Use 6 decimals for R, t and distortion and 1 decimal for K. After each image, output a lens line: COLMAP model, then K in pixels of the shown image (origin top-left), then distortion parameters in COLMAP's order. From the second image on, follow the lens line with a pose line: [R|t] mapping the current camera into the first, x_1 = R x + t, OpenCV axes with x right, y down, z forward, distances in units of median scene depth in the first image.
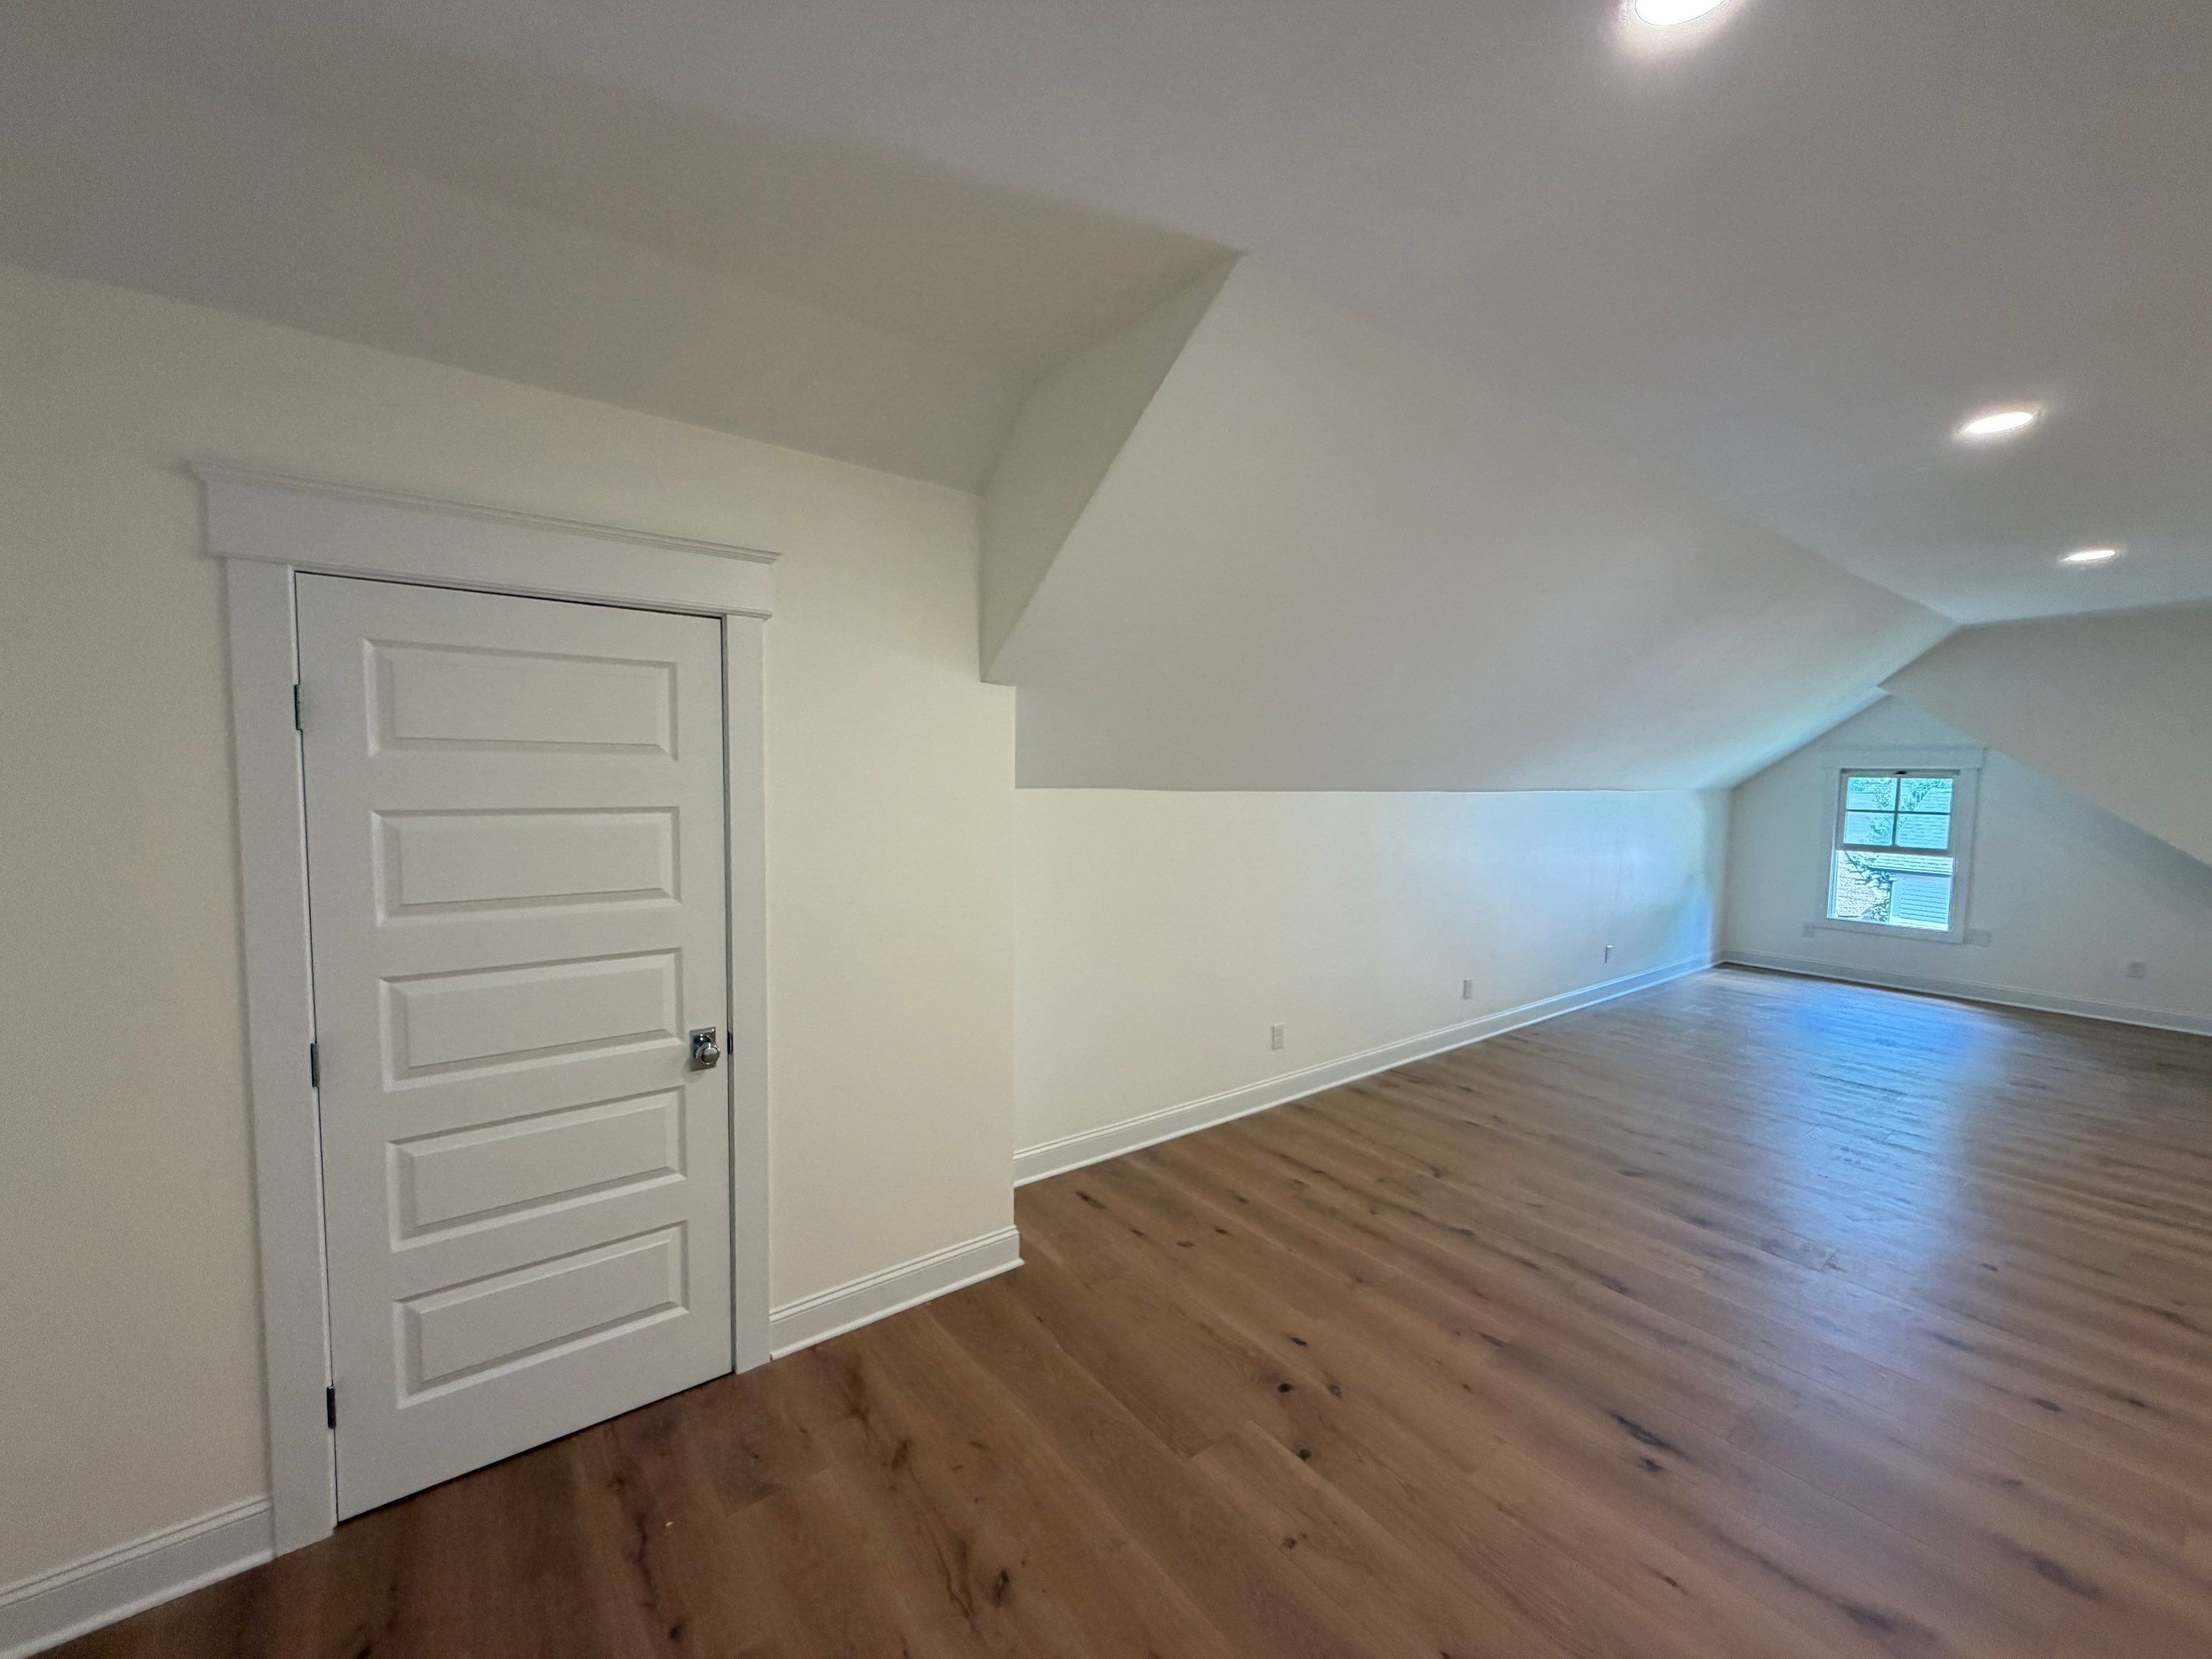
lens RADIAL K [[879.9, 0, 1104.3], [0, 879.9, 827.7], [0, 0, 1]] dist [0.000557, 0.000156]
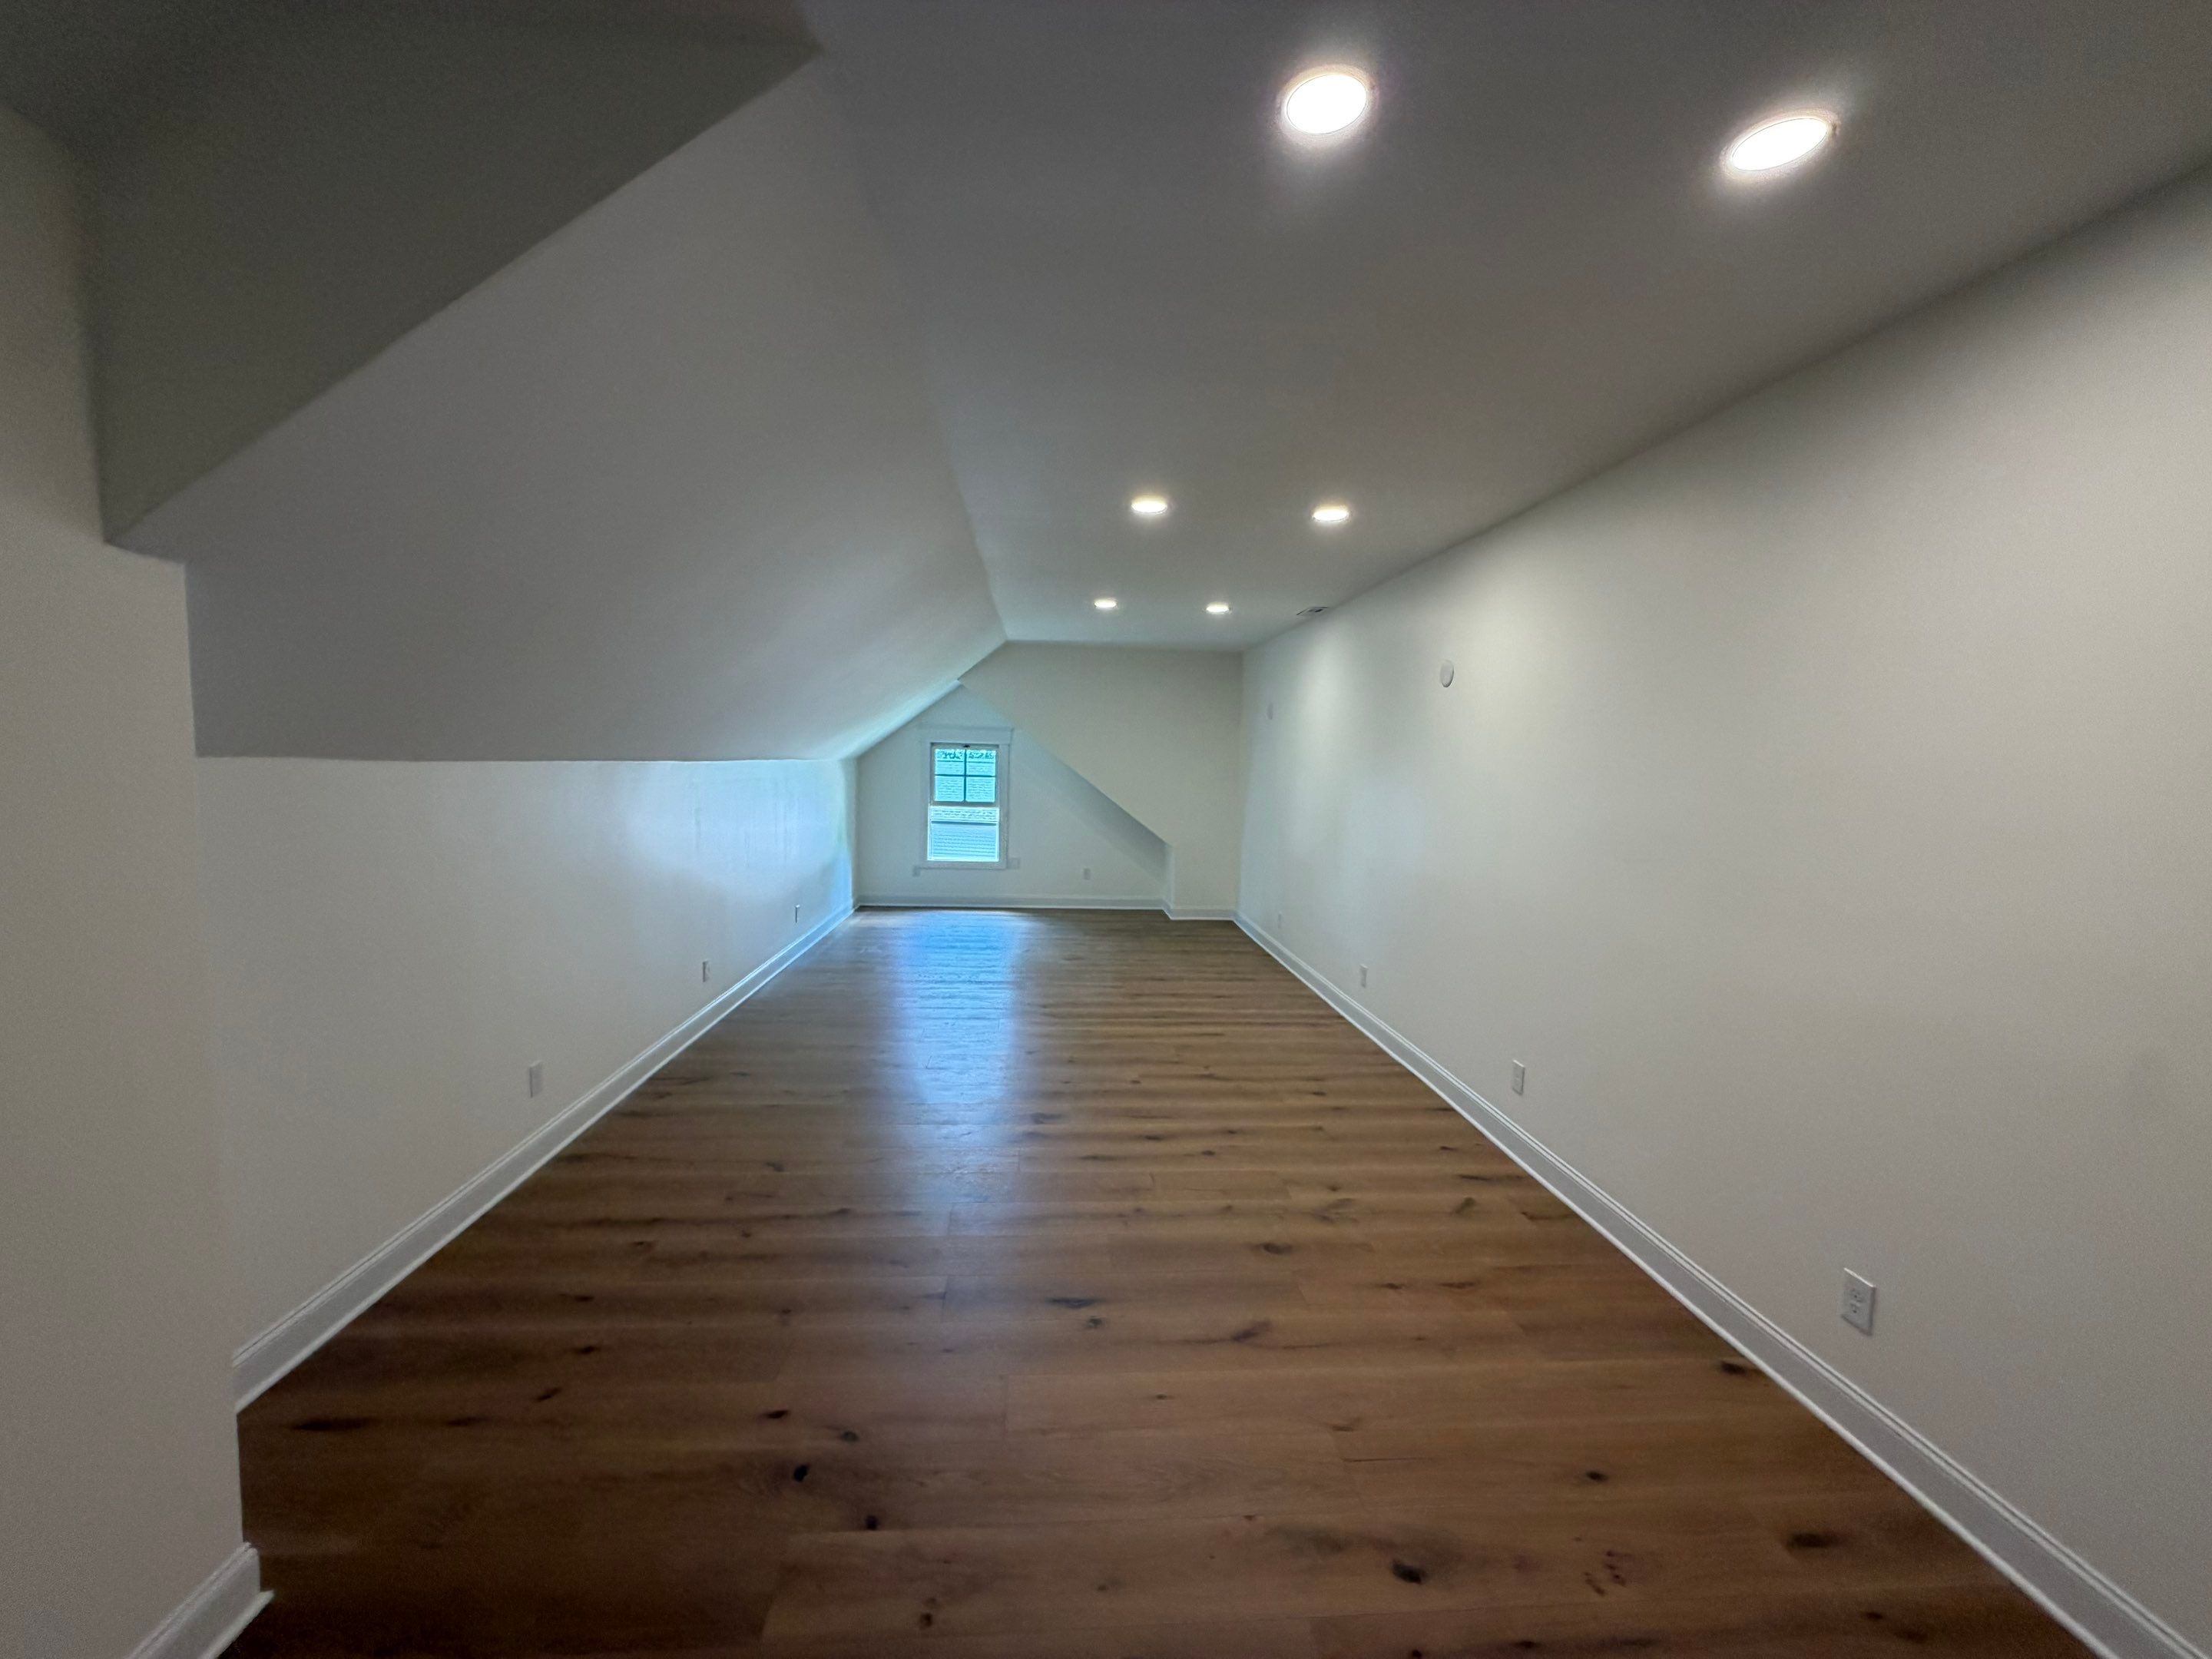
lens RADIAL K [[879.9, 0, 1104.3], [0, 879.9, 831.0], [0, 0, 1]] dist [0.000557, 0.000156]
pose [[0.546101, -0.067868, 0.834966, -0.225643], [0.034135, 0.997688, 0.058769, -0.011987], [-0.837024, -0.003593, 0.547155, 0.225507]]
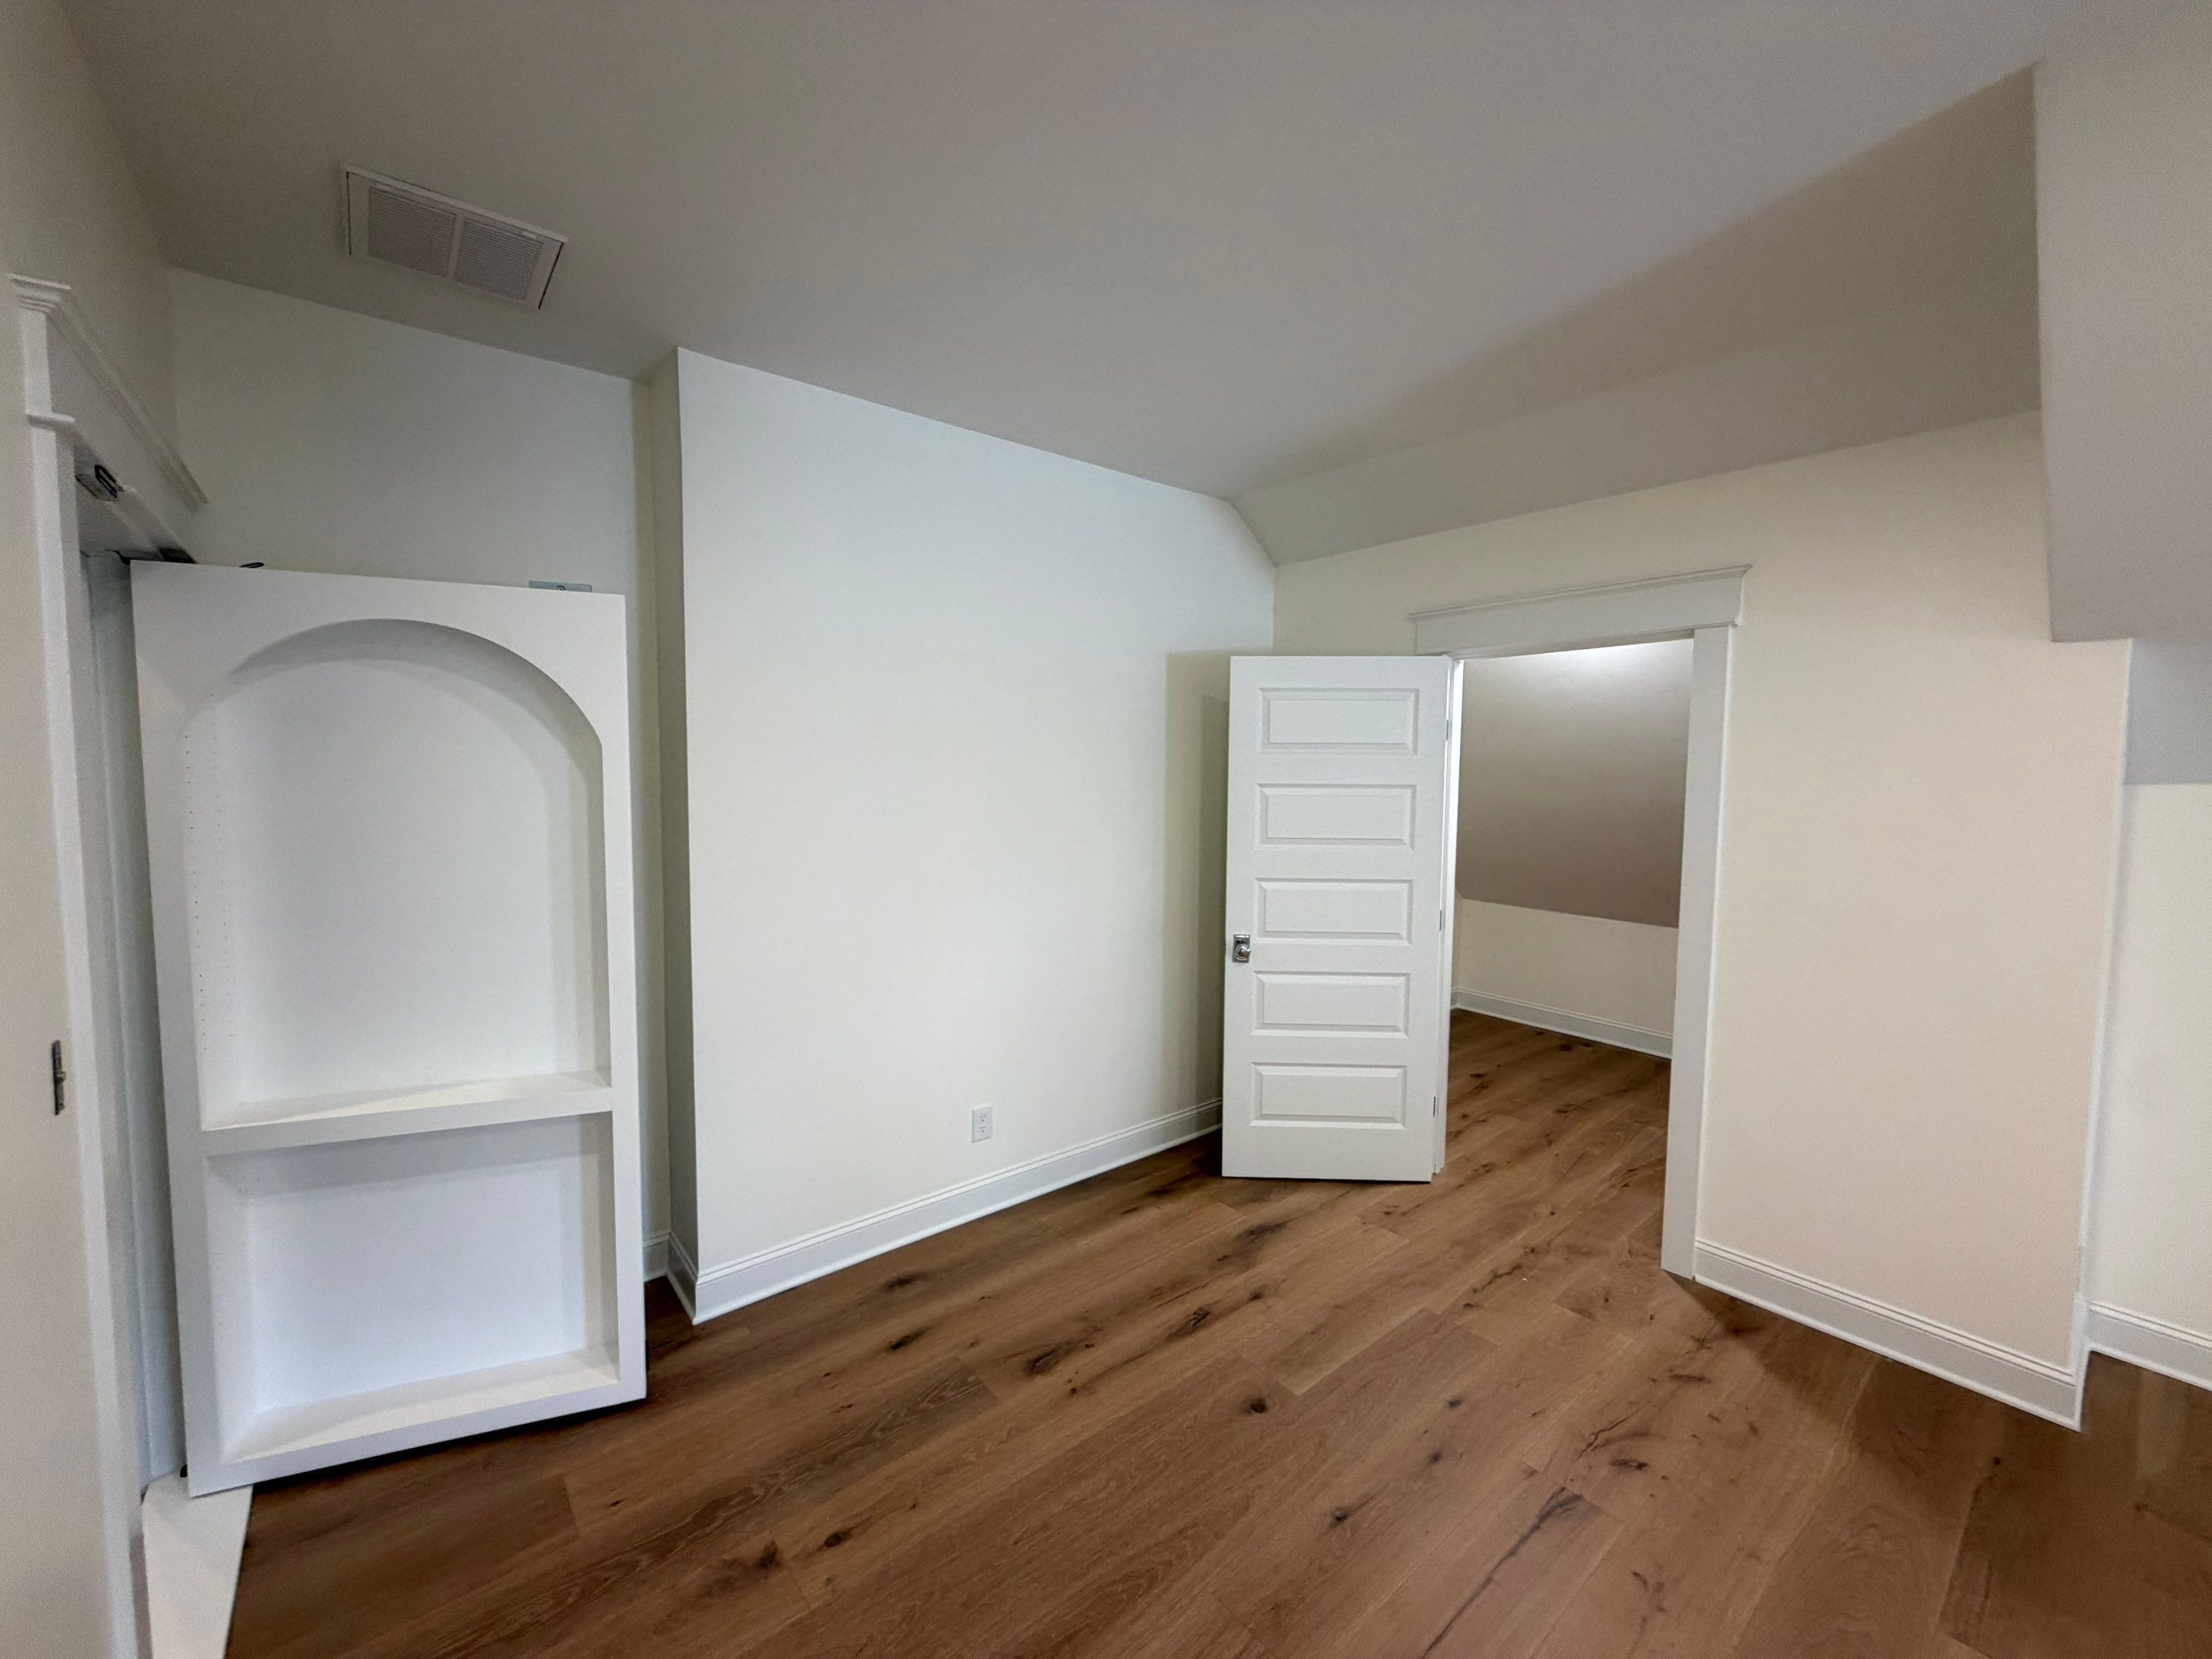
lens RADIAL K [[879.9, 0, 1105.6], [0, 879.9, 829.3], [0, 0, 1]] dist [0.000557, 0.000156]
pose [[0.039660, 0.055618, -0.997664, 0.542365], [-0.069918, 0.996157, 0.052755, 0.015368], [0.996764, 0.067663, 0.043396, 0.122508]]
